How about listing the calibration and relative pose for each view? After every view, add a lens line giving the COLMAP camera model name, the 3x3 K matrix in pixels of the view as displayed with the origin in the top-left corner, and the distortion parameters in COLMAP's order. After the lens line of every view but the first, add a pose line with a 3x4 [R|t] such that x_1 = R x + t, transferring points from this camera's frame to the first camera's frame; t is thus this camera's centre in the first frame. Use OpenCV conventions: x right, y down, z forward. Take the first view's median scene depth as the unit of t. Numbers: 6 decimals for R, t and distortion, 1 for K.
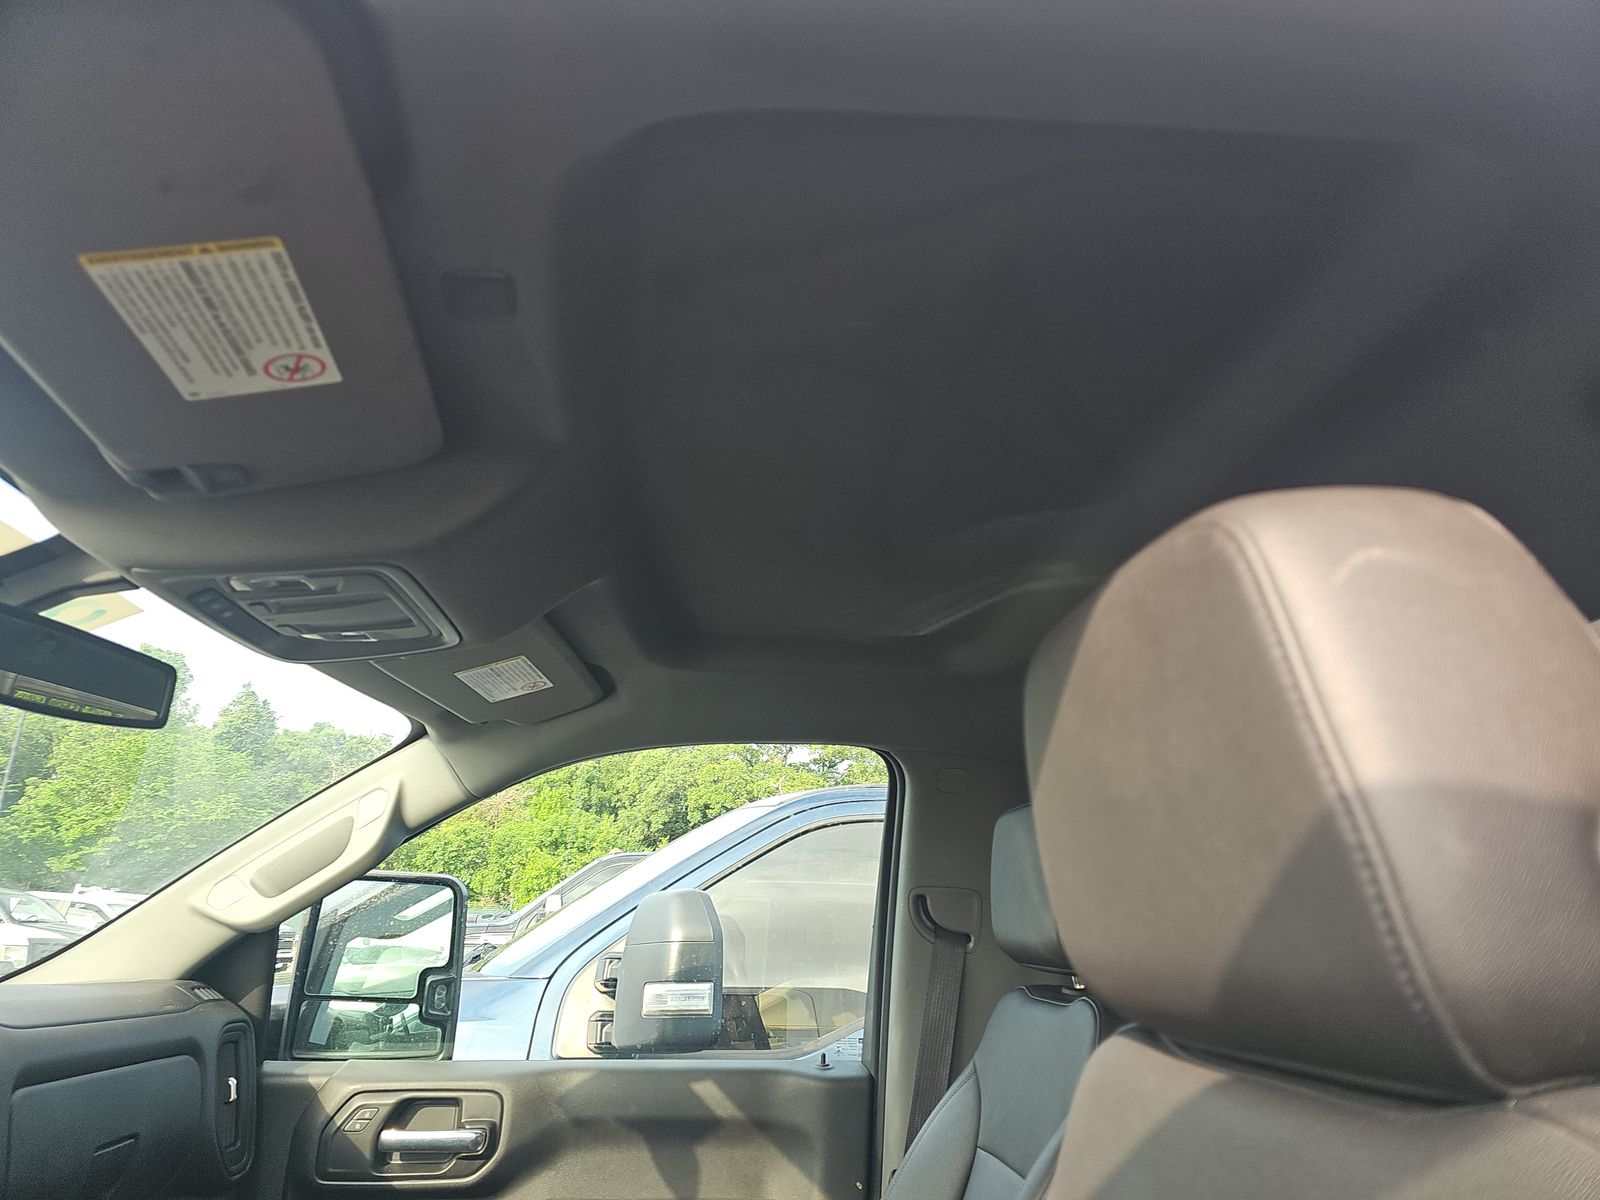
lens RADIAL K [[1052.1, 0, 807.3], [0, 1052.1, 590.5], [0, 0, 1]] dist [0.044923, -0.038546]
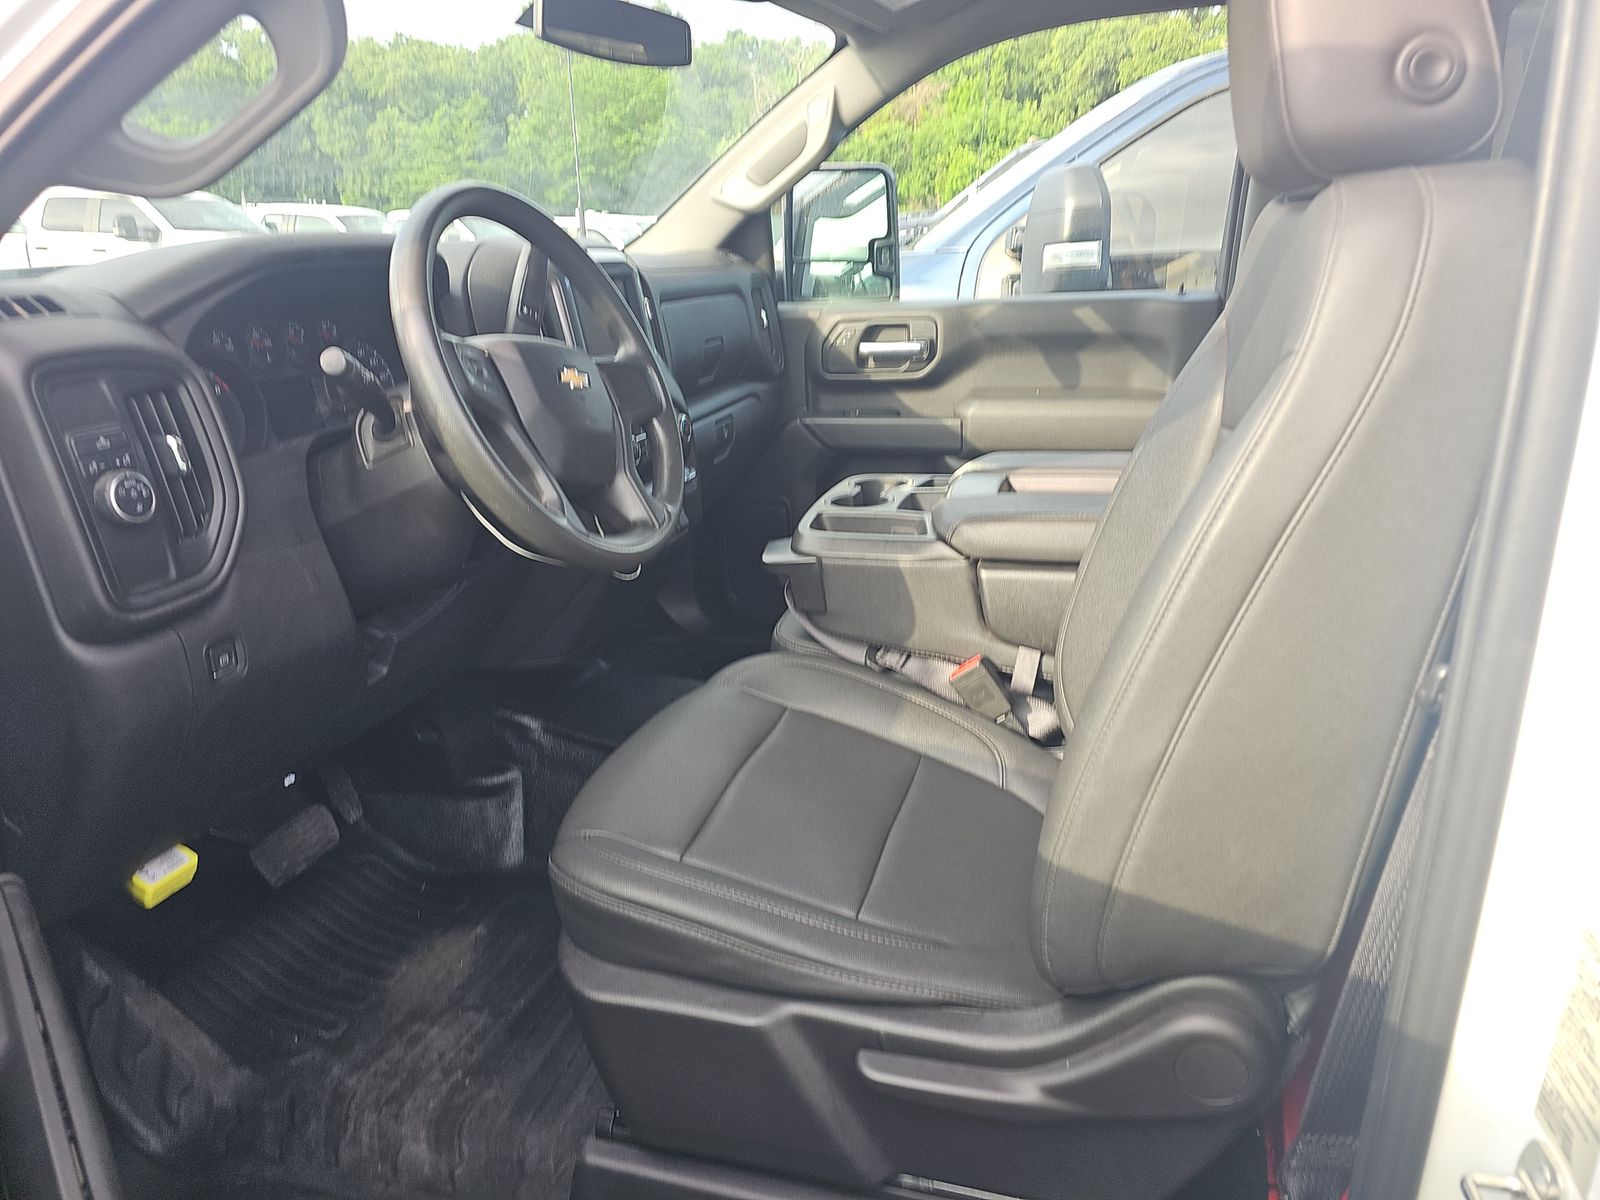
lens RADIAL K [[1052.1, 0, 810.2], [0, 1052.1, 594.9], [0, 0, 1]] dist [0.044923, -0.038546]
pose [[0.928216, 0.067365, -0.365892, 0.082081], [0.165723, 0.805646, 0.568745, -0.049563], [0.333092, -0.588555, 0.736649, -0.261386]]
